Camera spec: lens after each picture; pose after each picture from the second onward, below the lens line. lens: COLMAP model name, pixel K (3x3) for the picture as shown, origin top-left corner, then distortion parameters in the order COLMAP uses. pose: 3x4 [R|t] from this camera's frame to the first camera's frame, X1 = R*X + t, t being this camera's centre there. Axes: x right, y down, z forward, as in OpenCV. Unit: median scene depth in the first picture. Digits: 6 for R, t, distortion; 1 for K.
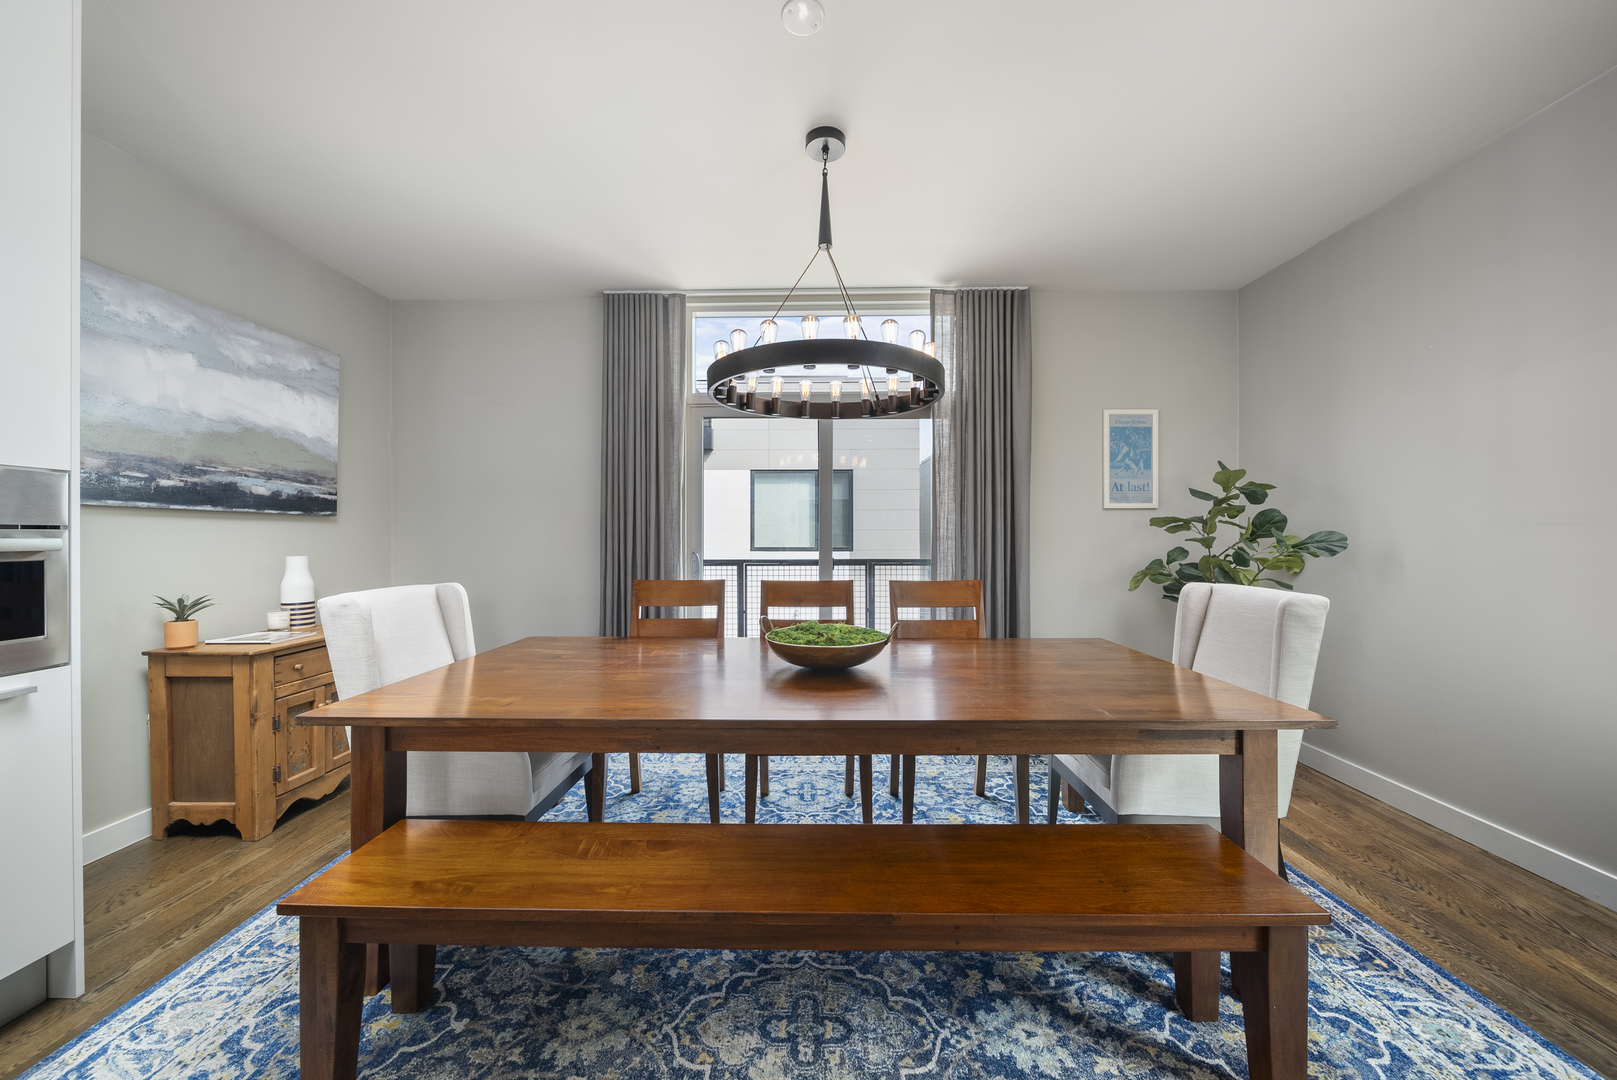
lens RADIAL K [[634.4, 0, 808.5], [0, 634.4, 540.0], [0, 0, 1]] dist [0.001017, 0.000116]
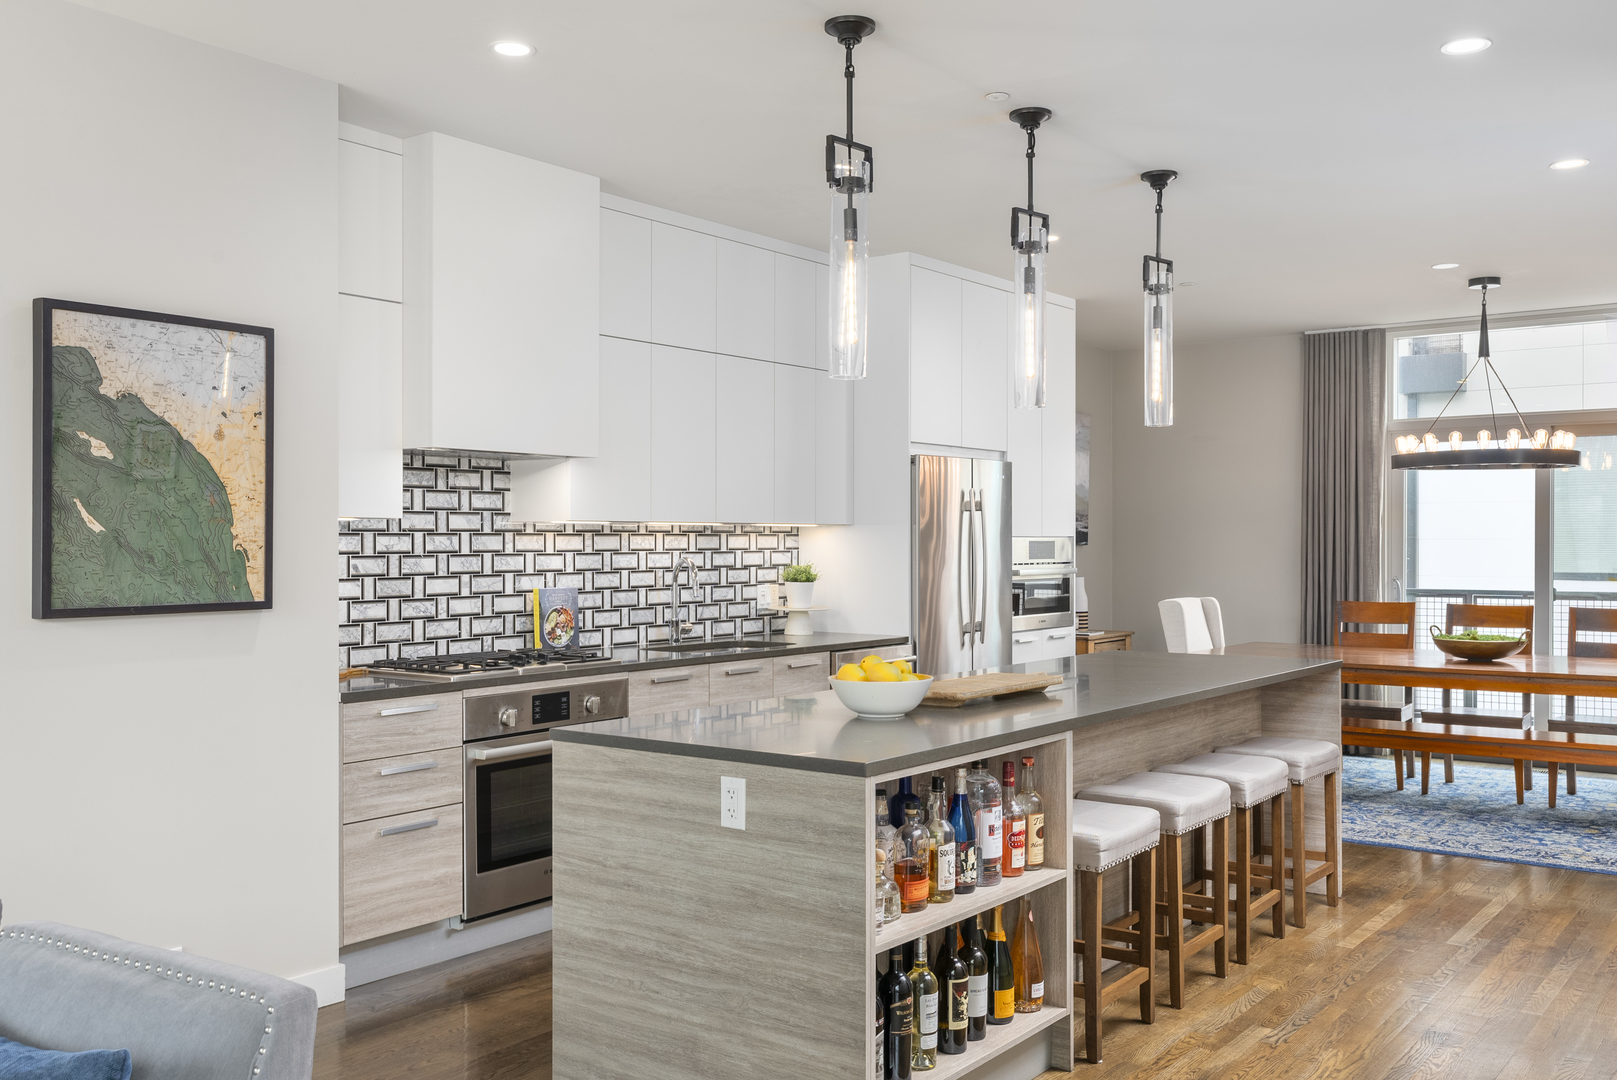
lens RADIAL K [[1476.0, 0, 808.5], [0, 1476.0, 540.0], [0, 0, 1]] dist [0.001229, -0.001015]
pose [[0.832127, 0.001535, -0.554583, 0.356446], [-0.006322, 0.999957, -0.006718, -0.023126], [0.554549, 0.009096, 0.832101, -1.511263]]
